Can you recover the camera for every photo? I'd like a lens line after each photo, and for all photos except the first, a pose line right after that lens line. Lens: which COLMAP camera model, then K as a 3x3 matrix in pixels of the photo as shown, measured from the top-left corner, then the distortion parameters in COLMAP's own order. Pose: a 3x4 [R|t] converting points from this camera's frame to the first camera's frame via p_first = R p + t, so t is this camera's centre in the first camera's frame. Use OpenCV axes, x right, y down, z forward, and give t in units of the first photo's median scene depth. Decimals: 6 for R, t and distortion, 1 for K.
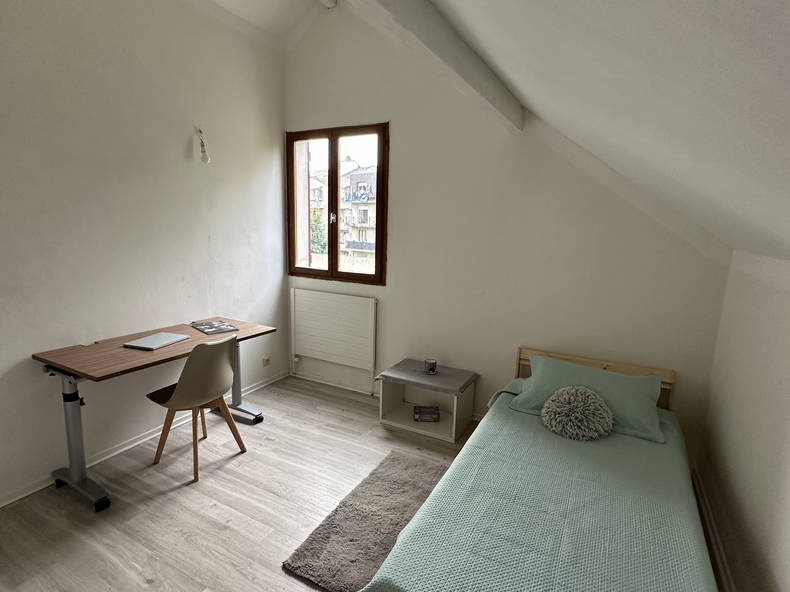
lens RADIAL K [[424.0, 0, 393.3], [0, 424.0, 294.4], [0, 0, 1]] dist [-0.011720, 0.001335]
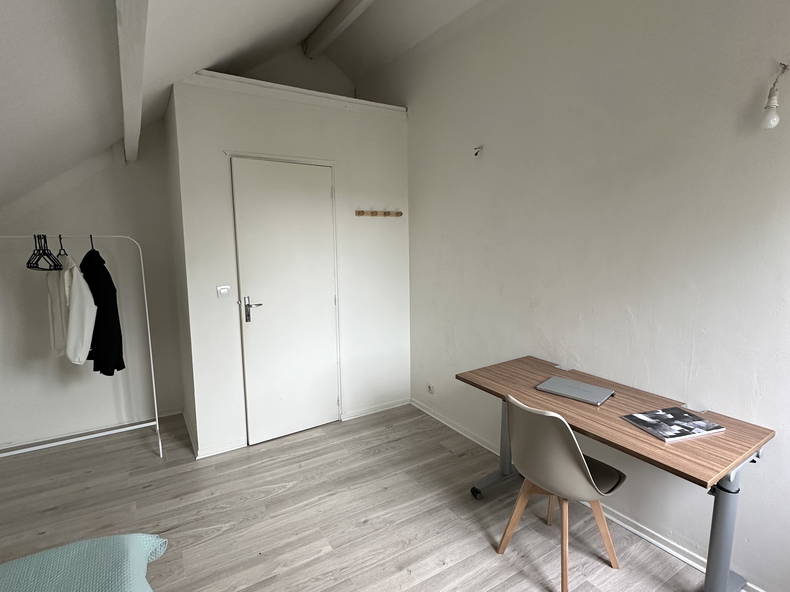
lens RADIAL K [[424.0, 0, 396.3], [0, 424.0, 291.3], [0, 0, 1]] dist [-0.011720, 0.001335]
pose [[-0.496837, 0.087468, -0.863425, 0.232687], [-0.153404, 0.970390, 0.186576, -0.136974], [0.854178, 0.225151, -0.468707, 0.852916]]
